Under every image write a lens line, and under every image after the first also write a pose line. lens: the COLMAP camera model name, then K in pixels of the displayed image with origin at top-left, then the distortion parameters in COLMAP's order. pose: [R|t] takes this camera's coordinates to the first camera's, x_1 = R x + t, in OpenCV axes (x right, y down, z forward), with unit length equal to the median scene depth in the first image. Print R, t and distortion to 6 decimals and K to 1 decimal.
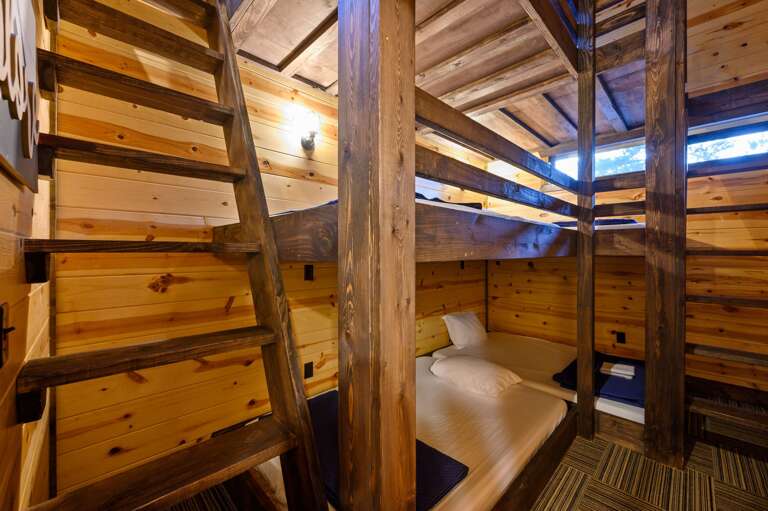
lens RADIAL K [[310.5, 0, 385.4], [0, 310.5, 253.7], [0, 0, 1]] dist [-0.000085, -0.000154]
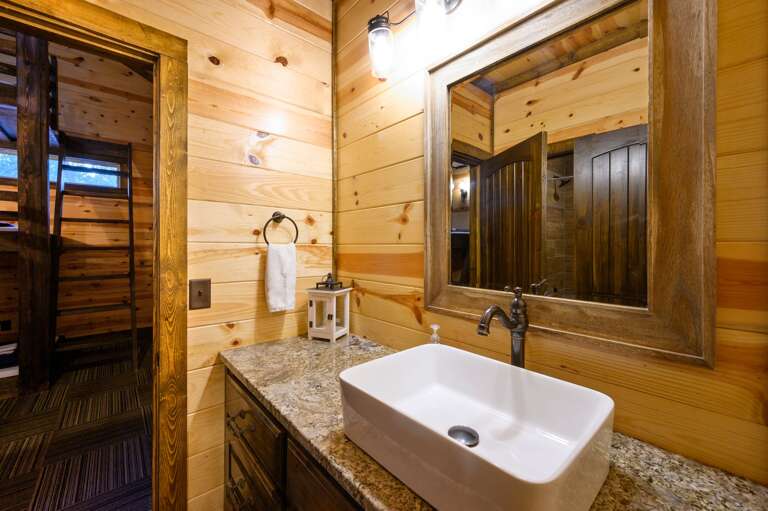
lens RADIAL K [[310.5, 0, 385.5], [0, 310.5, 249.4], [0, 0, 1]] dist [-0.000085, -0.000154]
pose [[0.063821, -0.007189, 0.997935, -0.438140], [0.003006, 0.999971, 0.007012, -0.007546], [-0.997957, 0.002553, 0.063841, -0.721226]]
